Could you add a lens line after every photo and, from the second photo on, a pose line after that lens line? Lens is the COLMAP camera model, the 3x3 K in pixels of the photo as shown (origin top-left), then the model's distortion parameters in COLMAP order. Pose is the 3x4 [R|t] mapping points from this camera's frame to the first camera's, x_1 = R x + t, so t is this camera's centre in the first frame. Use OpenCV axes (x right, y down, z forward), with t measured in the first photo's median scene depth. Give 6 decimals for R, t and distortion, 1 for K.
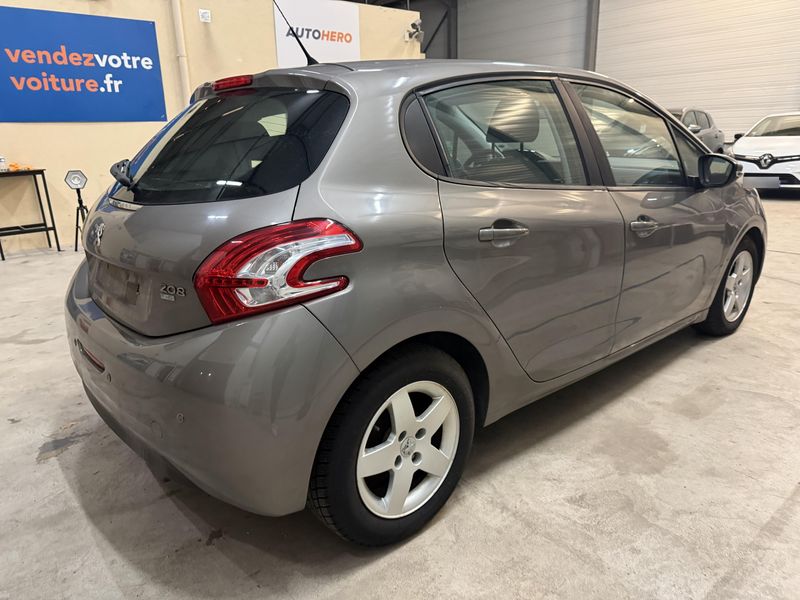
lens RADIAL K [[543.5, 0, 400.0], [0, 543.5, 300.0], [0, 0, 1]] dist [0.000954, -0.002347]
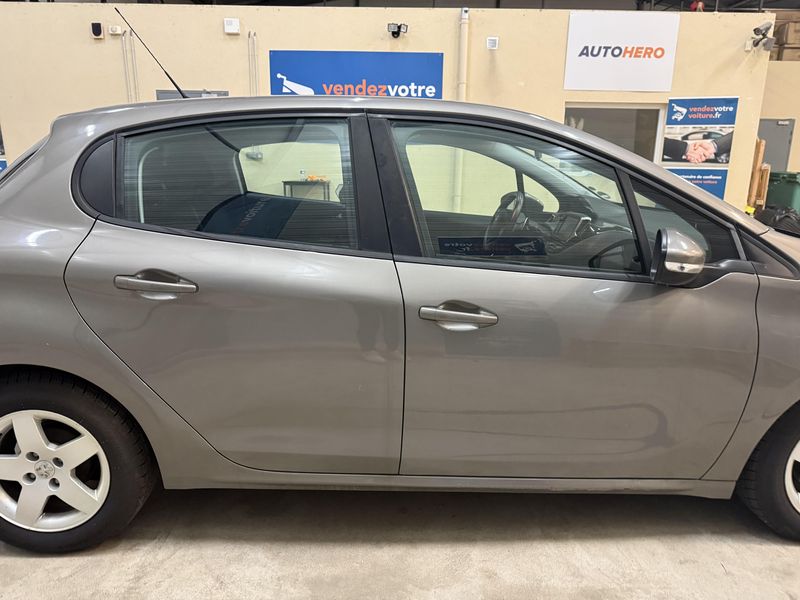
lens RADIAL K [[552.9, 0, 413.9], [0, 552.9, 302.8], [0, 0, 1]] dist [0.025026, -0.032920]
pose [[0.782778, 0.192355, -0.591826, 0.273037], [-0.211801, 0.976602, 0.037277, -0.055686], [0.585149, 0.096169, 0.805203, 0.125674]]
